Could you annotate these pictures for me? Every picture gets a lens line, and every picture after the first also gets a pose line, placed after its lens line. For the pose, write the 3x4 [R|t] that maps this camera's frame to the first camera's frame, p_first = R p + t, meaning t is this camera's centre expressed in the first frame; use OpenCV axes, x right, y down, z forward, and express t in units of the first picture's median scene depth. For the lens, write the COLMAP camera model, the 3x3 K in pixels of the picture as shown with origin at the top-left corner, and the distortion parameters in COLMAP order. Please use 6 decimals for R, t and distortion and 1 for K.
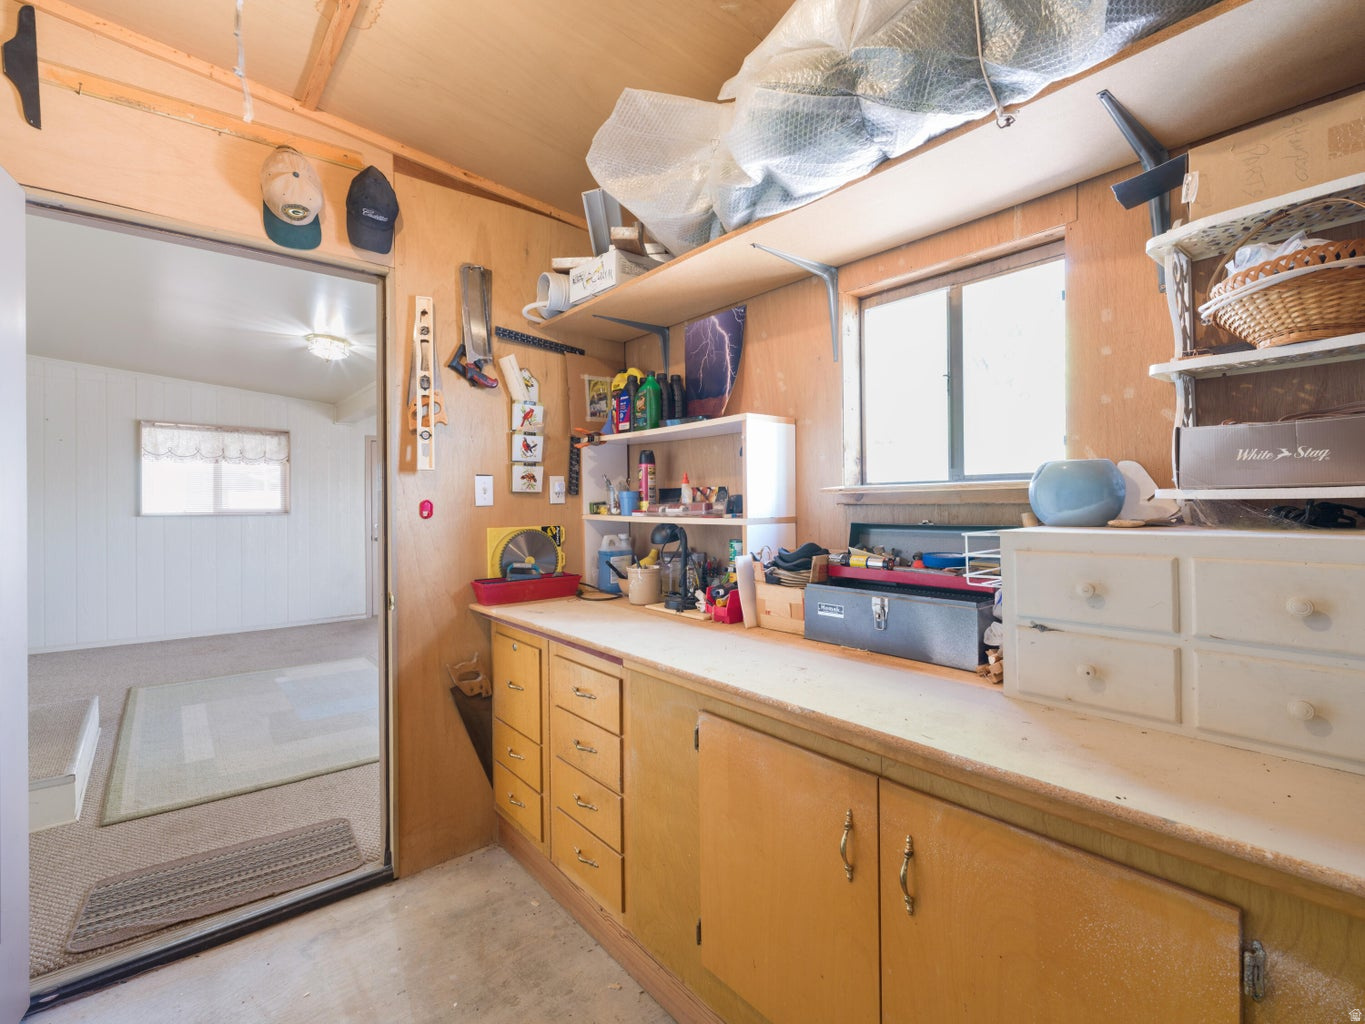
lens RADIAL K [[630.4, 0, 684.1], [0, 630.4, 501.5], [0, 0, 1]] dist [0.000050, 0.000094]
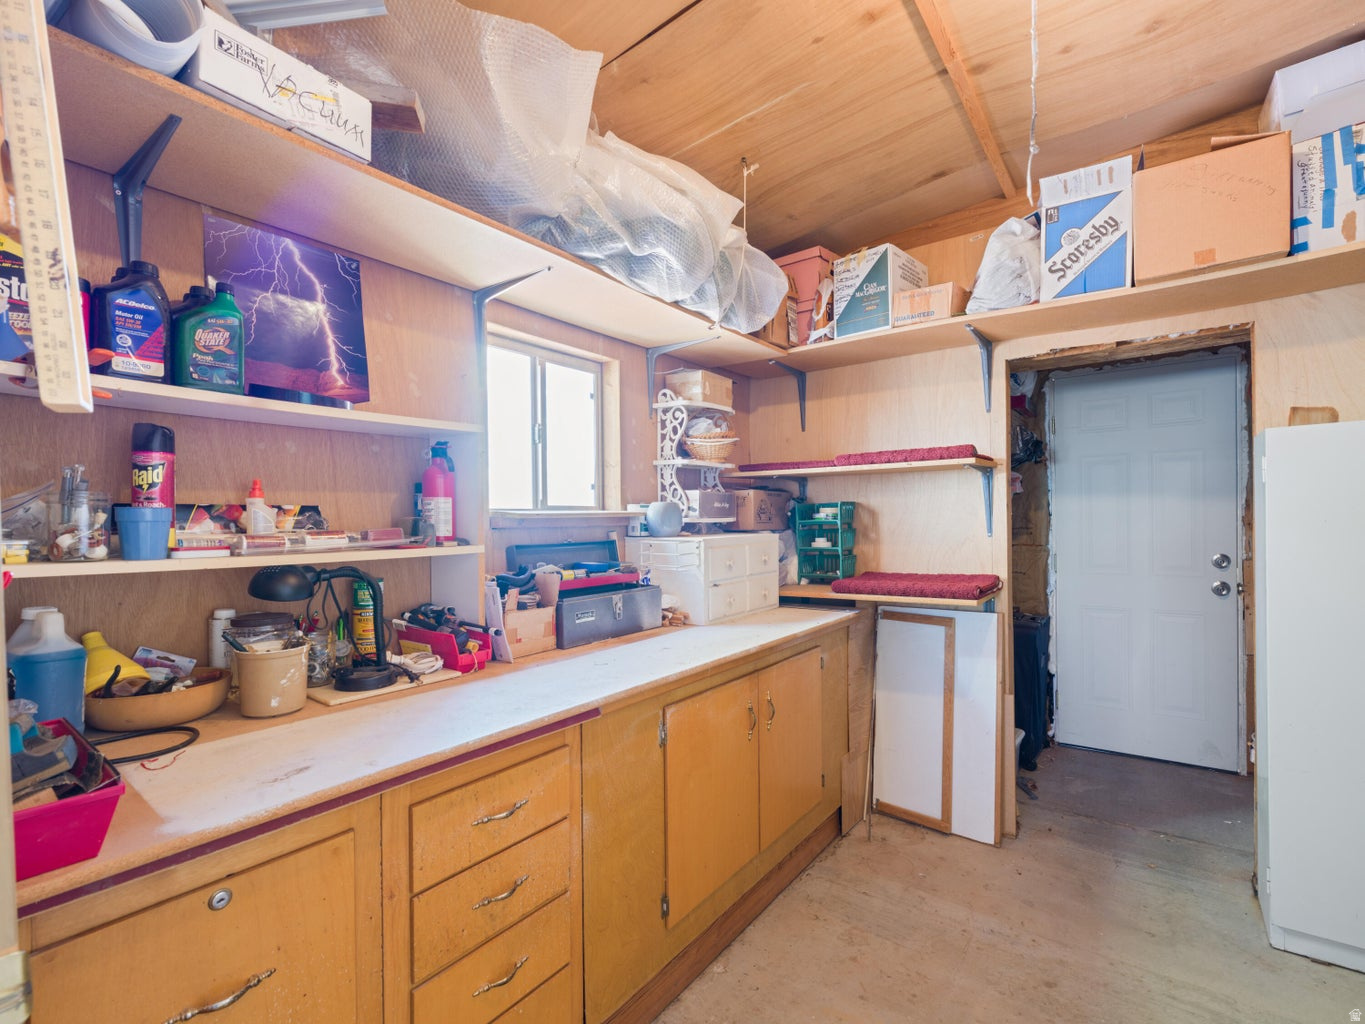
lens RADIAL K [[605.4, 0, 684.9], [0, 605.4, 527.0], [0, 0, 1]] dist [0.000983, -0.000026]
pose [[-0.213434, -0.008312, 0.976922, -0.719681], [0.005705, 0.999936, 0.009754, -0.004500], [-0.976941, 0.007655, -0.213373, 0.820949]]
